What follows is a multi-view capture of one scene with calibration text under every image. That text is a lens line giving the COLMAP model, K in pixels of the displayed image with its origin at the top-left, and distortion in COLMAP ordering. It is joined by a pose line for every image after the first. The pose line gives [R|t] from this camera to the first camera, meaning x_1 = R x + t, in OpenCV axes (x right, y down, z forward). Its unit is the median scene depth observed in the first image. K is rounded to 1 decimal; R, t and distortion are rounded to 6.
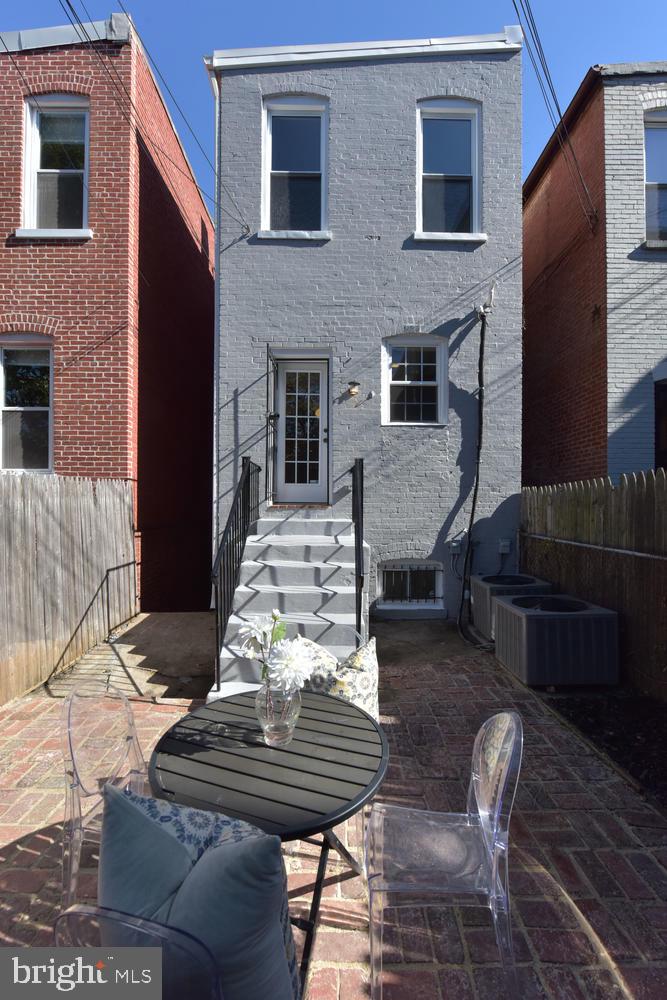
lens RADIAL K [[395.4, 0, 334.1], [0, 395.4, 506.8], [0, 0, 1]] dist [-0.011565, -0.000047]
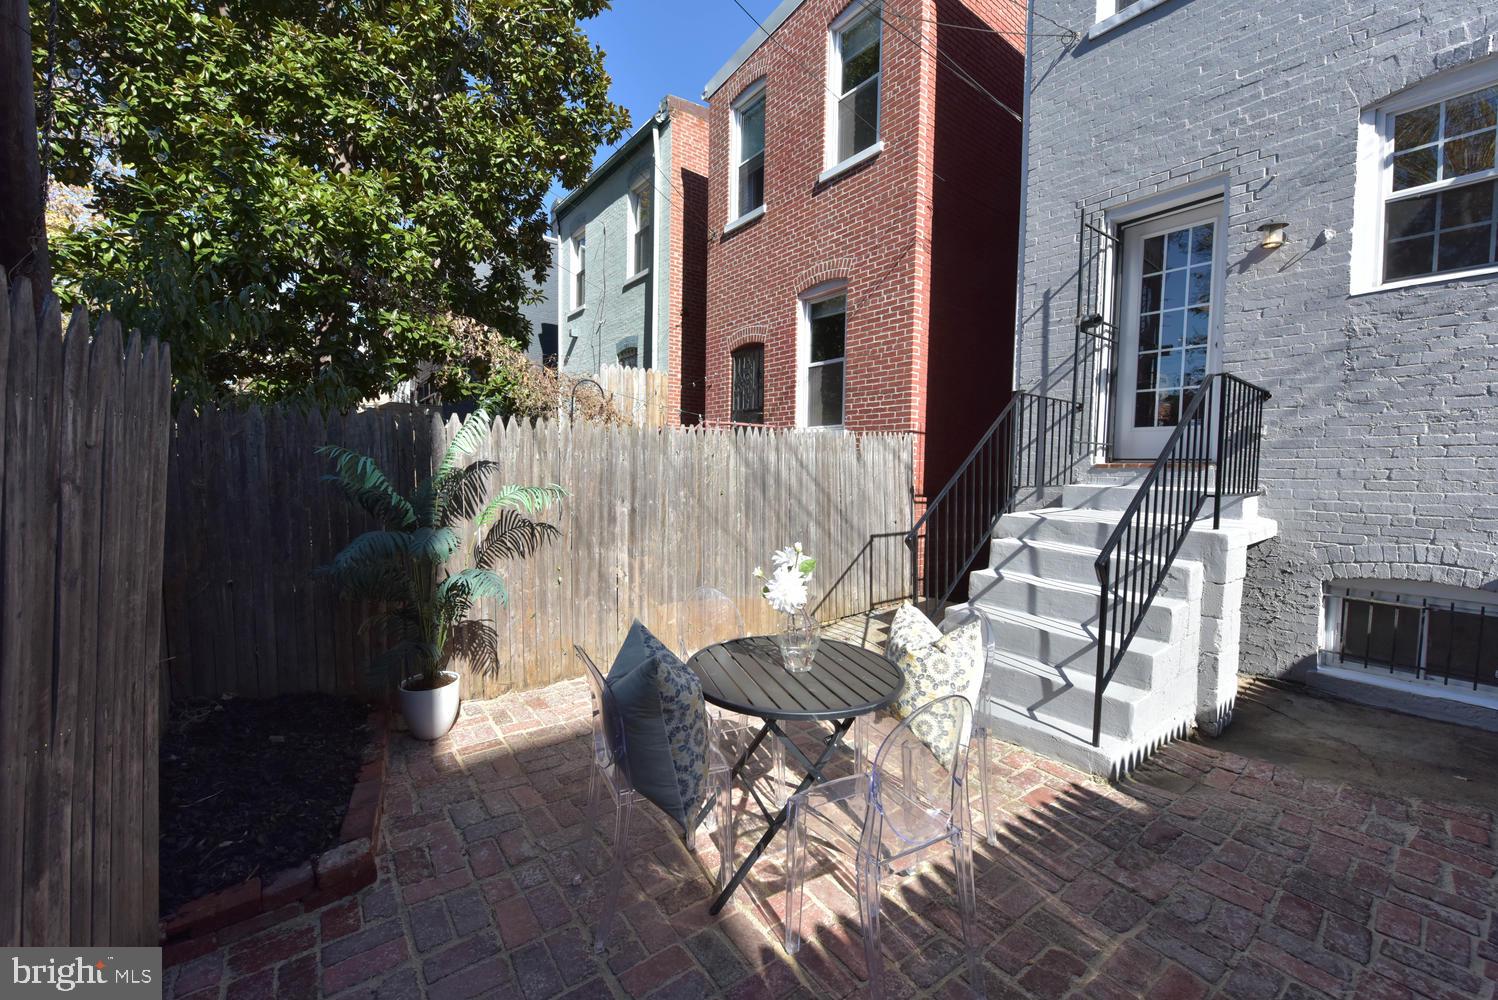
lens RADIAL K [[592.3, 0, 749.0], [0, 592.3, 496.2], [0, 0, 1]] dist [-0.011565, -0.000047]
pose [[0.594741, 0.041562, -0.802842, 0.270434], [-0.016038, 0.999077, 0.039840, 0.020239], [0.803757, -0.010819, 0.594859, -0.007964]]
